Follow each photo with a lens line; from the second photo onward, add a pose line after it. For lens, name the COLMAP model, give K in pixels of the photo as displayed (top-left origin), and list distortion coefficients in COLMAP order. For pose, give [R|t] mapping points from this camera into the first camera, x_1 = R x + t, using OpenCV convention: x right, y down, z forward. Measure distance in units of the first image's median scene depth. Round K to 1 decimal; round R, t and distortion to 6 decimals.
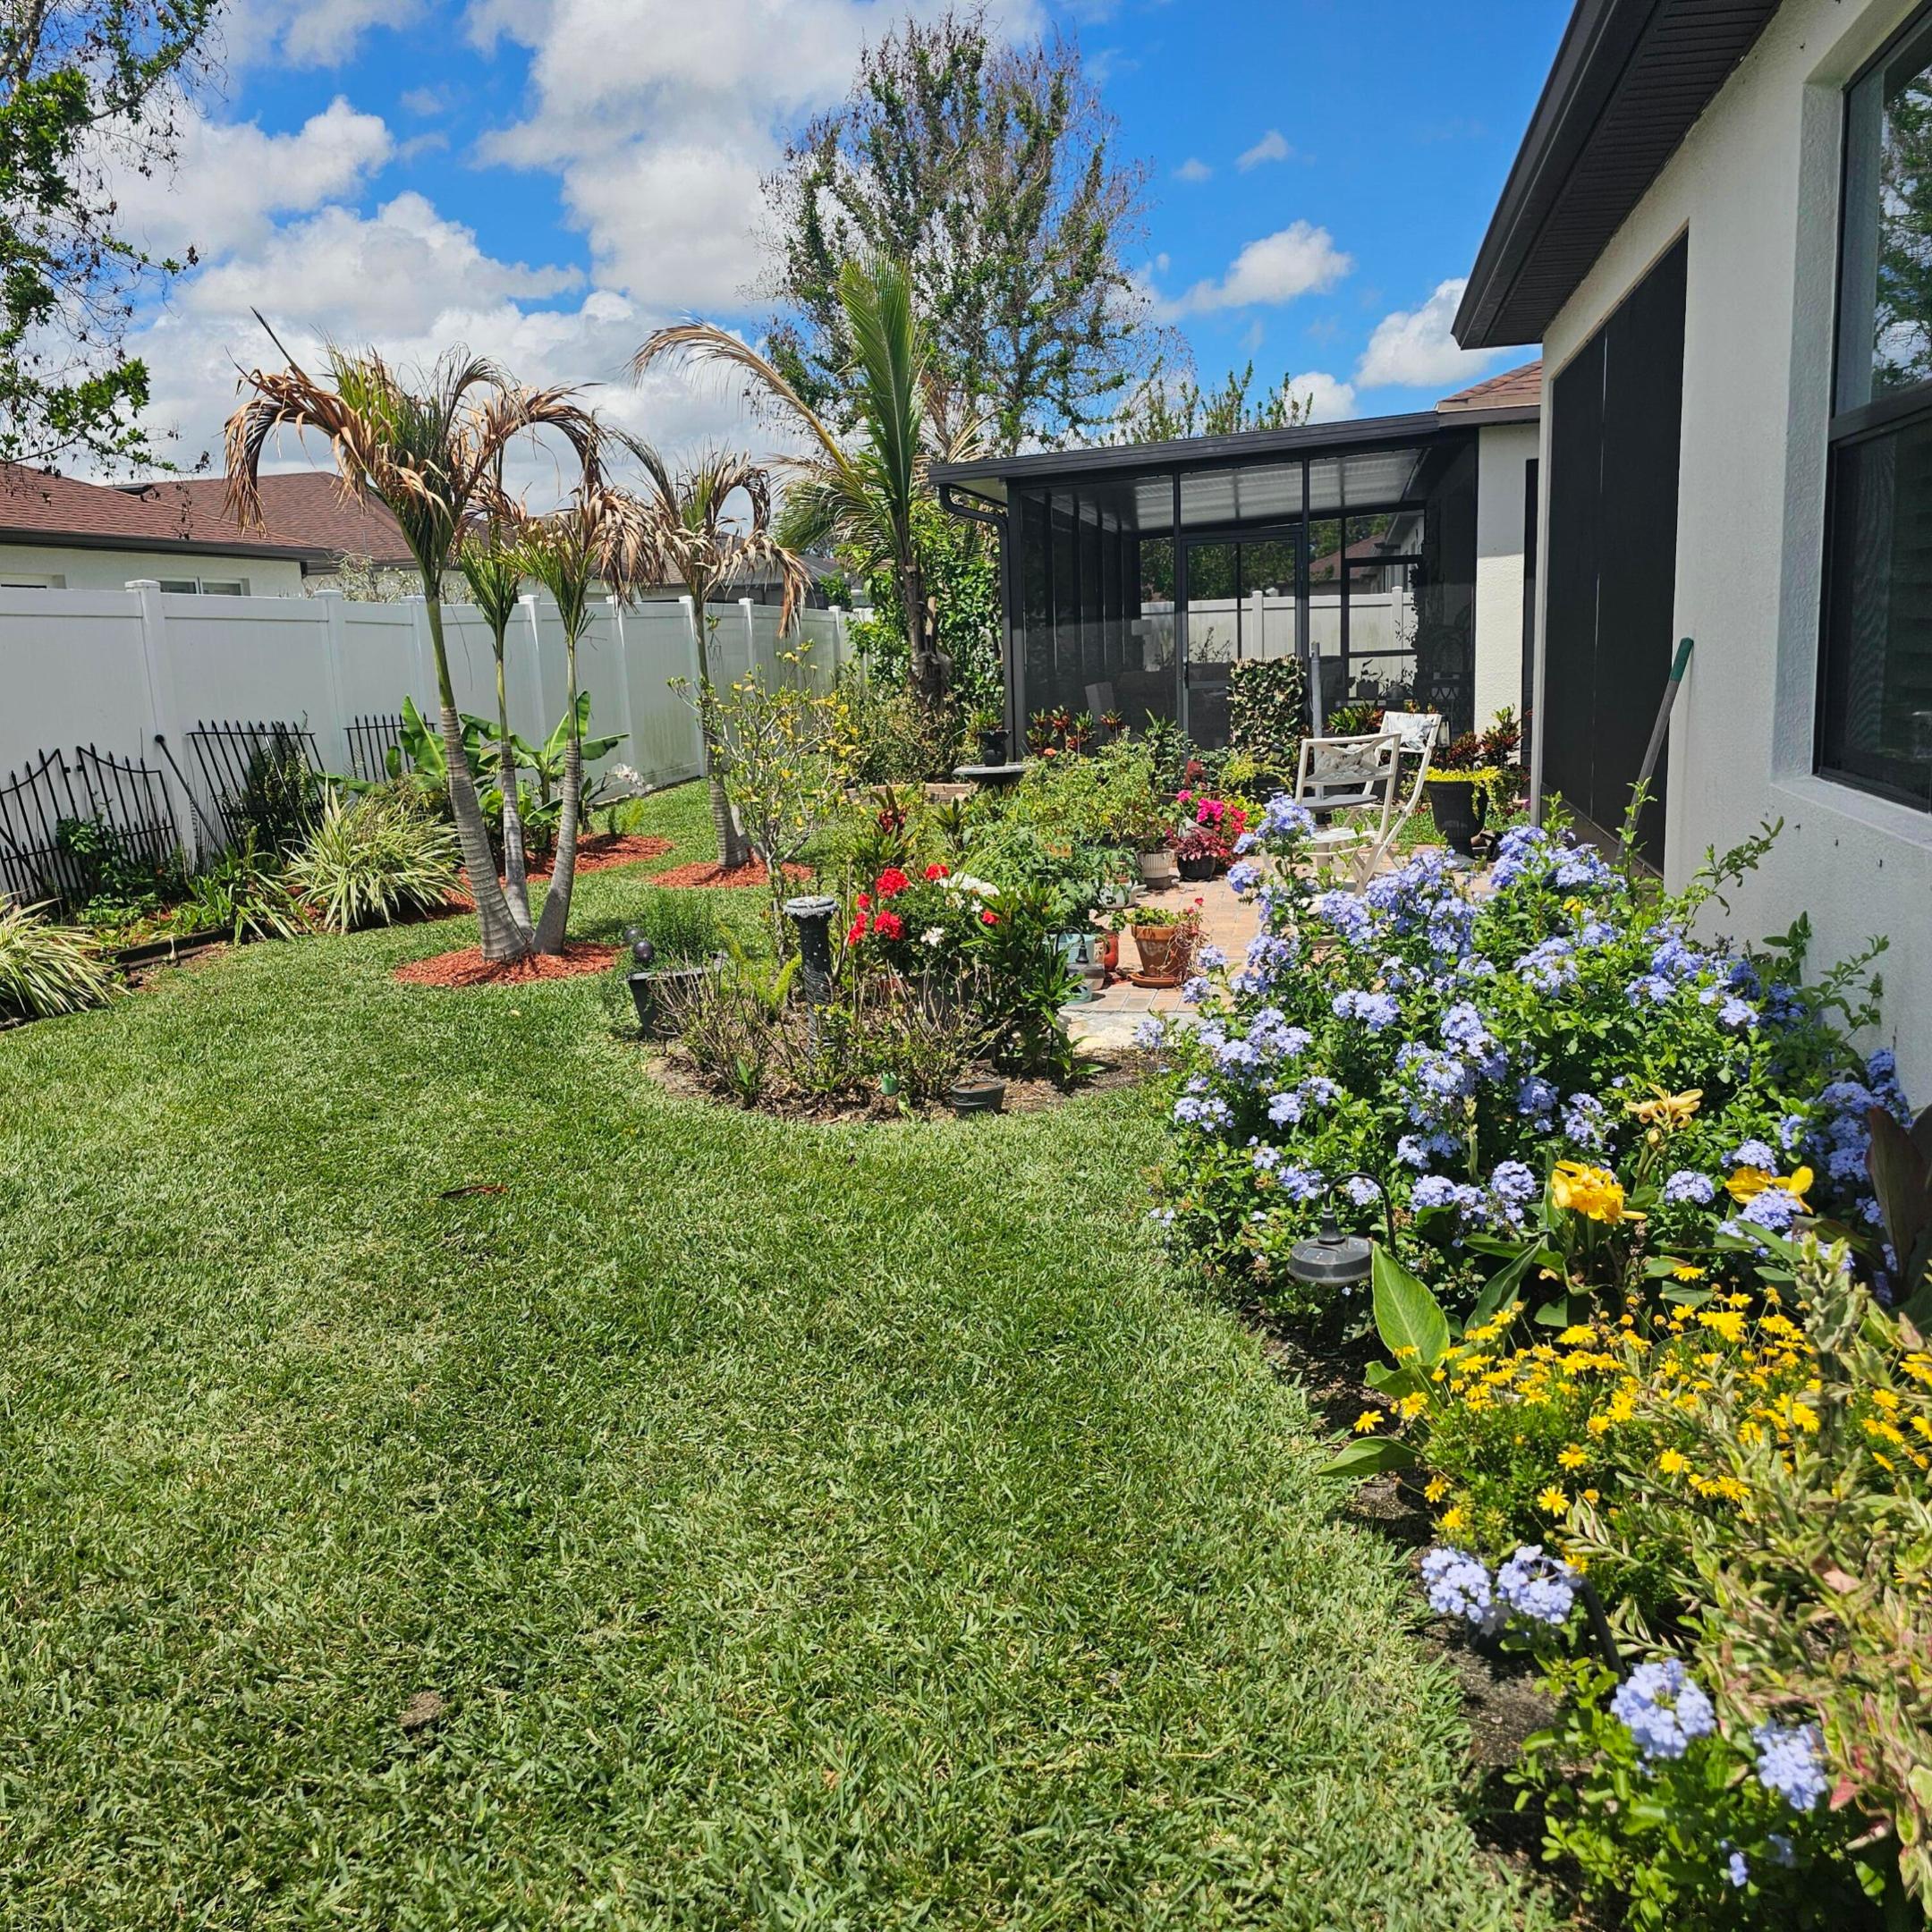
lens RADIAL K [[1740.4, 0, 890.5], [0, 1740.4, 967.5], [0, 0, 1]] dist [0.052094, -0.180547]
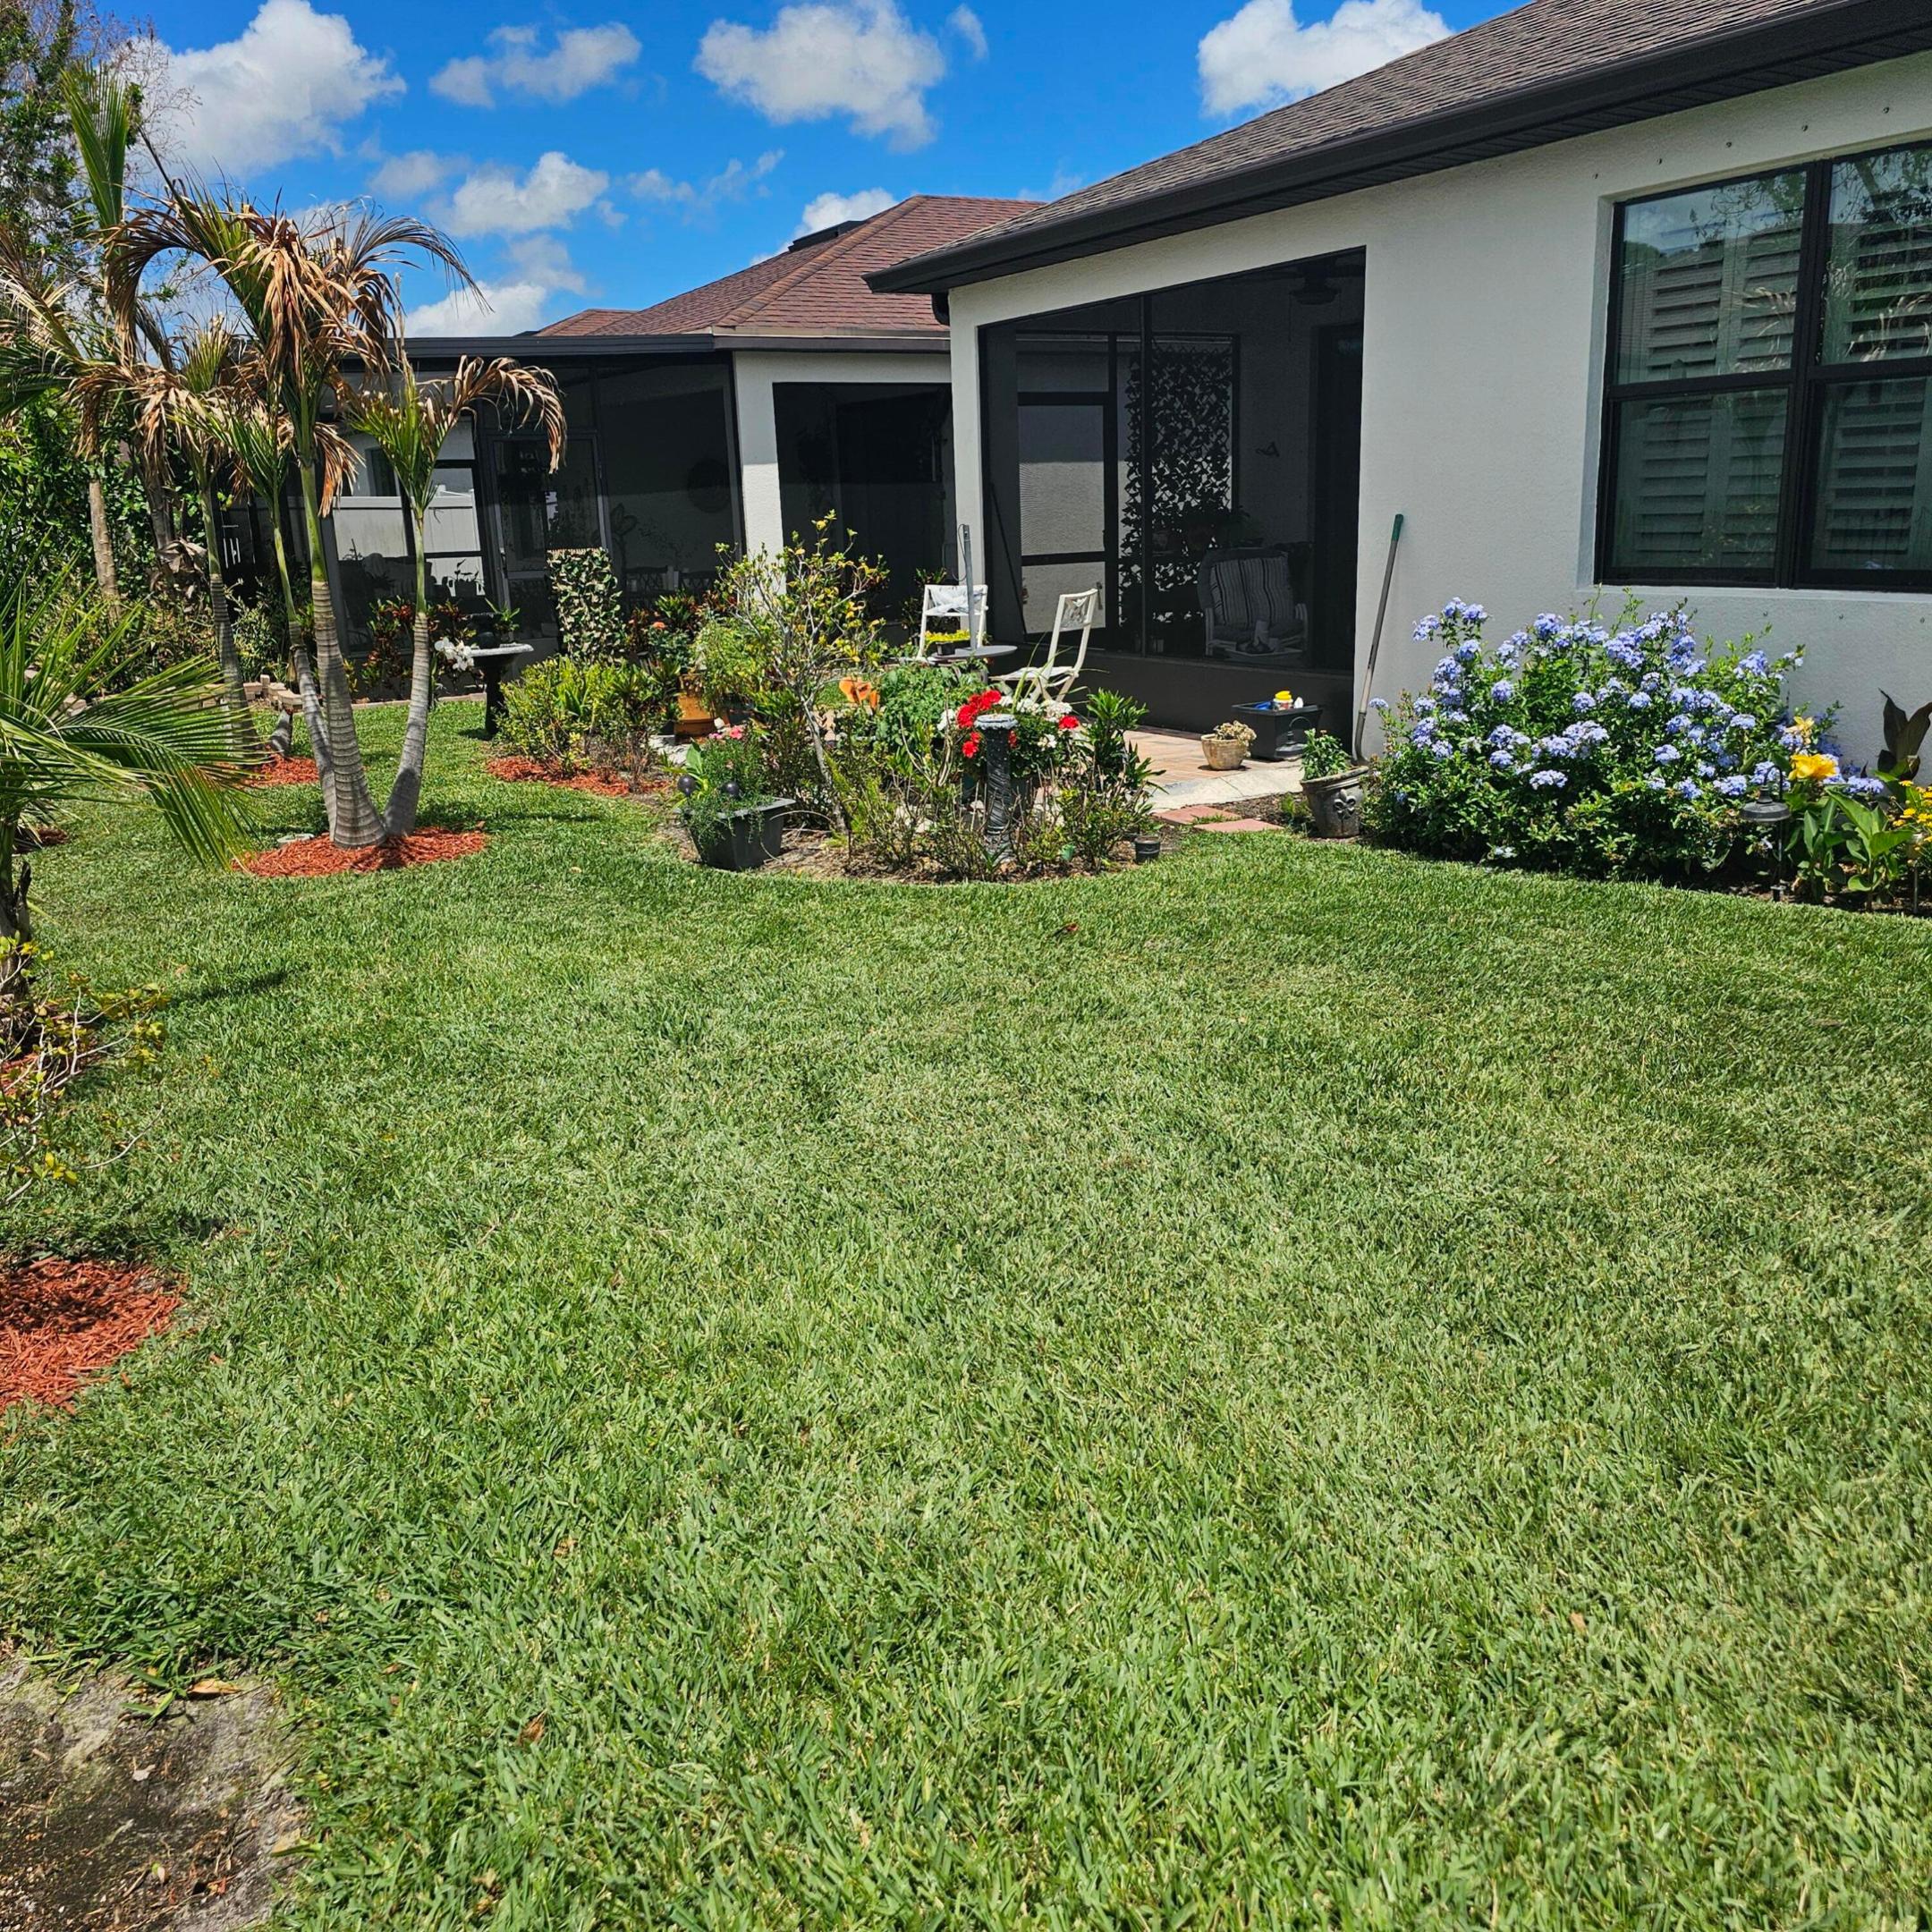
lens RADIAL K [[1721.6, 0, 1005.5], [0, 1721.6, 959.6], [0, 0, 1]] dist [0.006739, 0.000485]
pose [[0.707695, -0.156331, 0.689005, -0.595691], [0.125386, 0.987523, 0.095276, 0.009050], [-0.695303, 0.018965, 0.718467, 0.076860]]
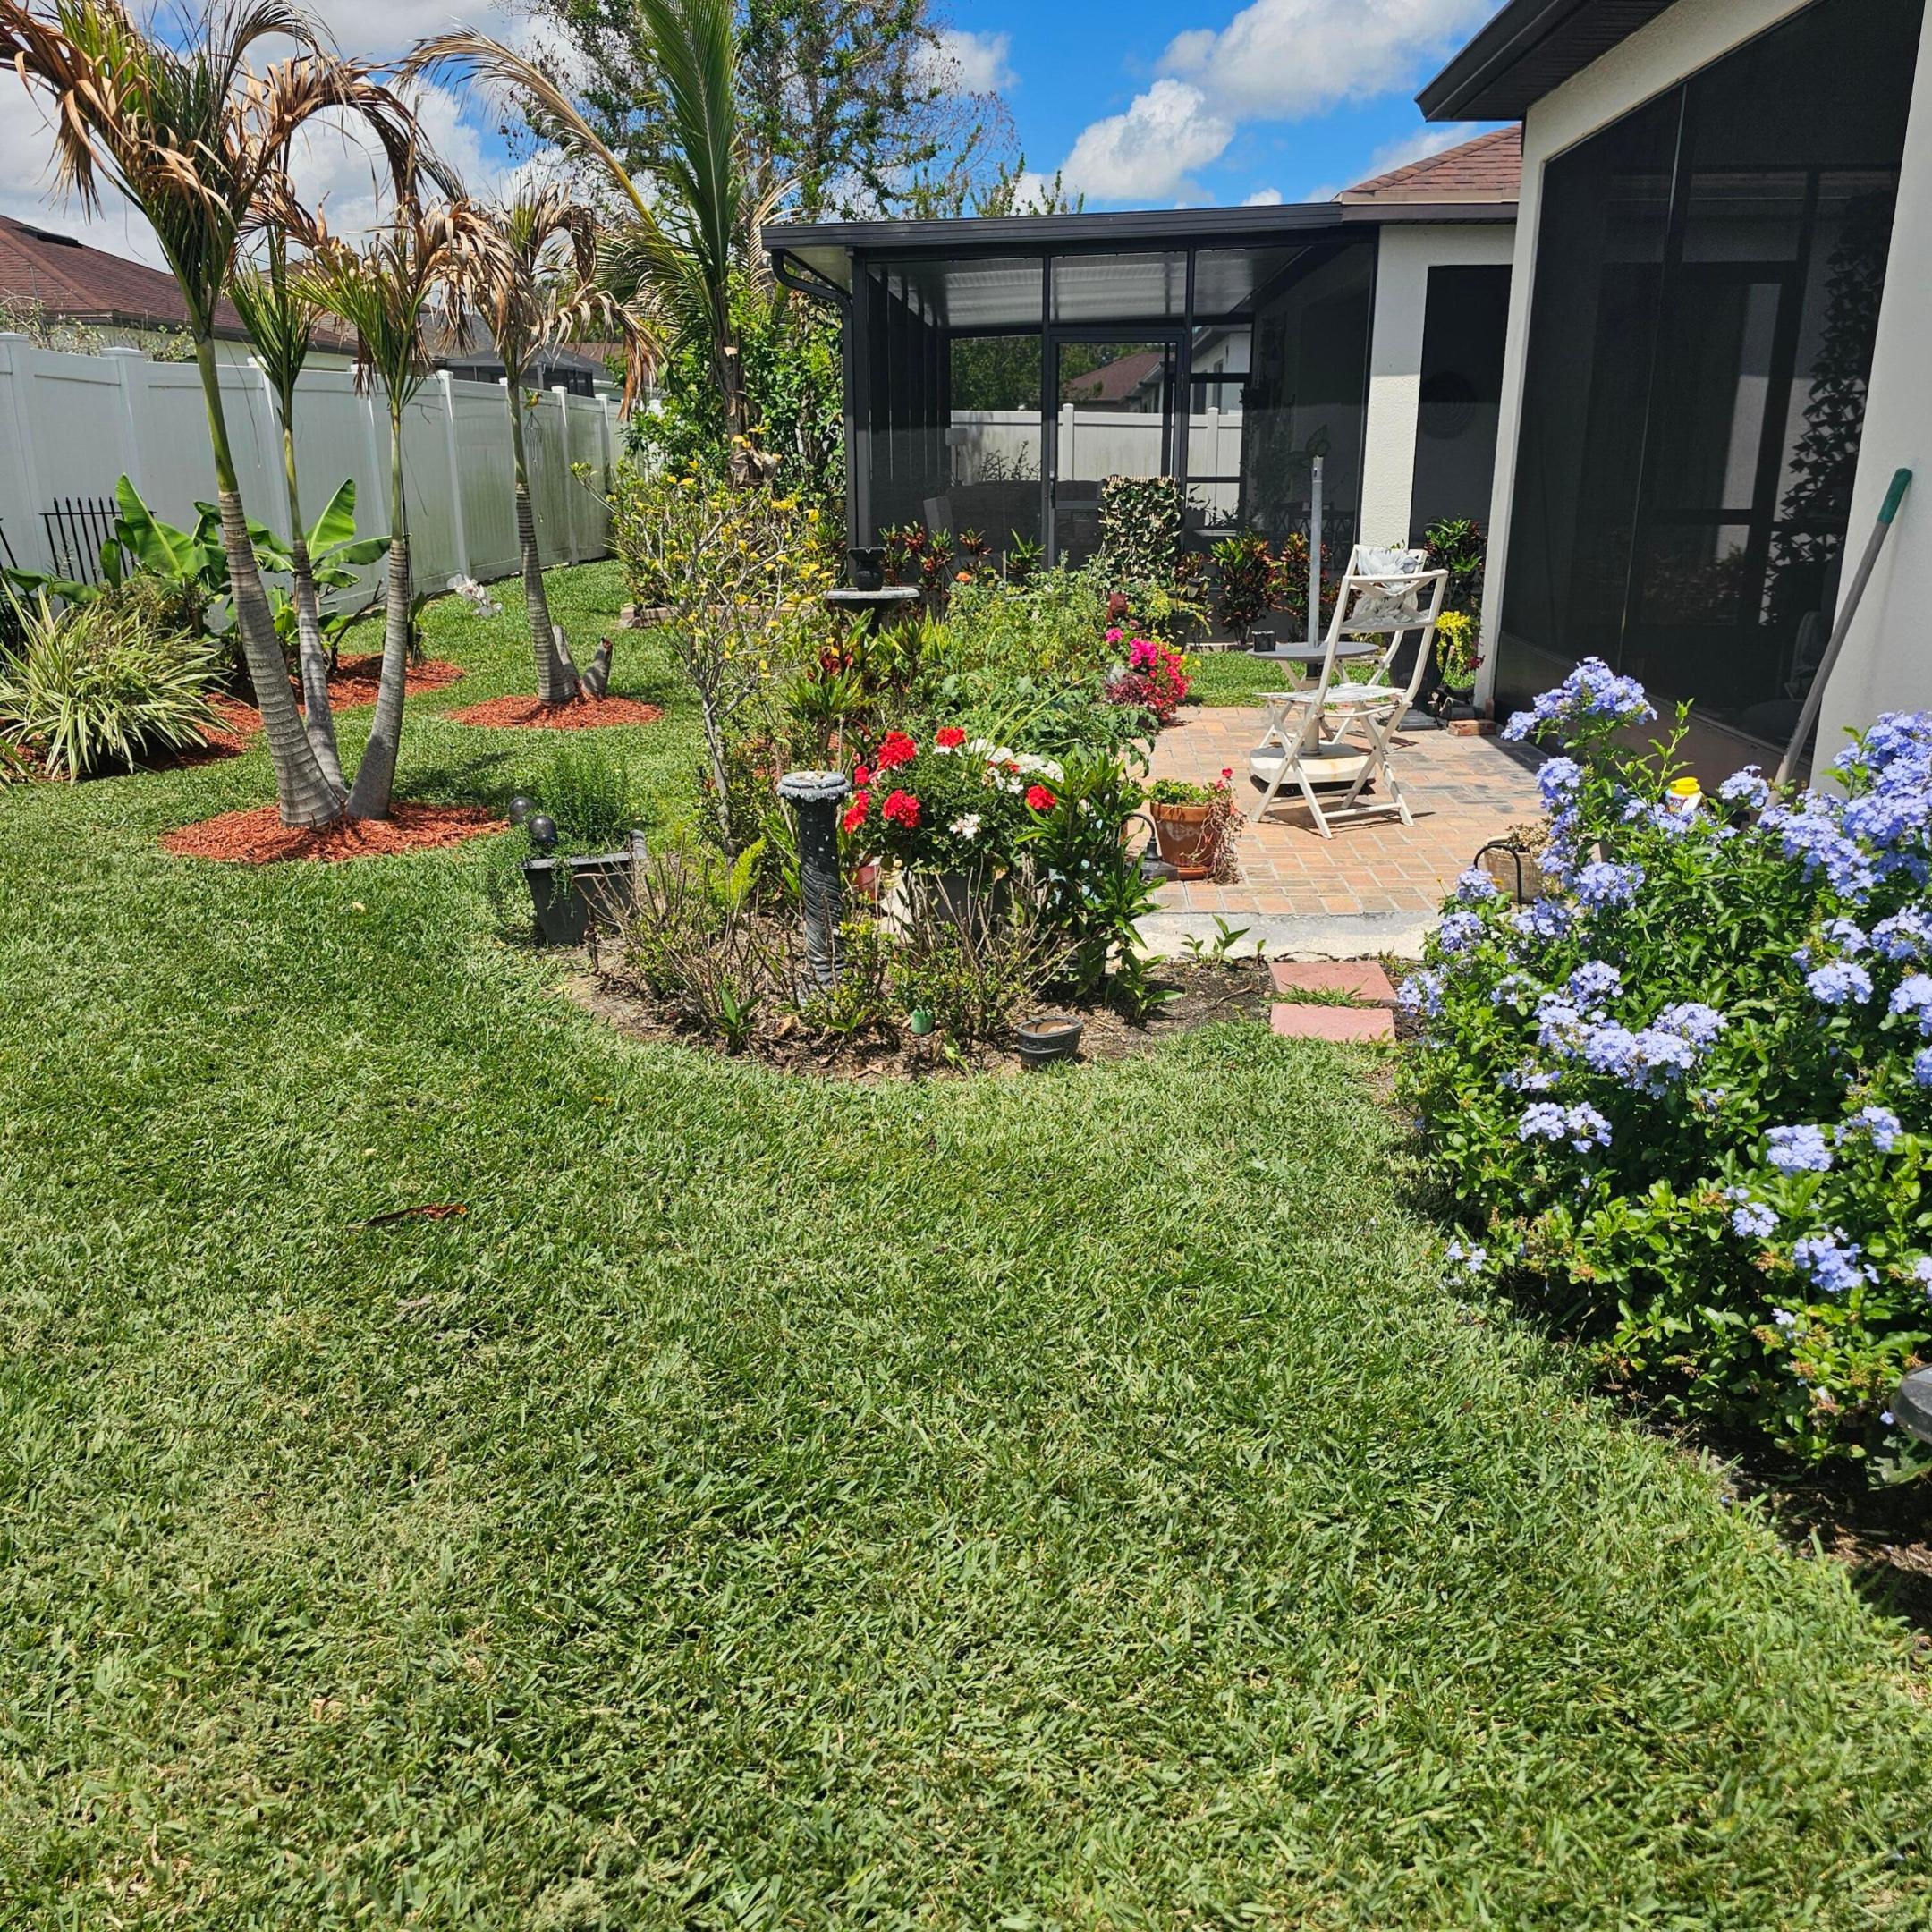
lens RADIAL K [[1748.2, 0, 973.6], [0, 1748.2, 1016.1], [0, 0, 1]] dist [0.023979, -0.052681]
pose [[0.979437, -0.014794, 0.201208, -0.089177], [-0.010830, 0.992015, 0.125655, -0.021578], [-0.201460, -0.125250, 0.971456, 0.161735]]
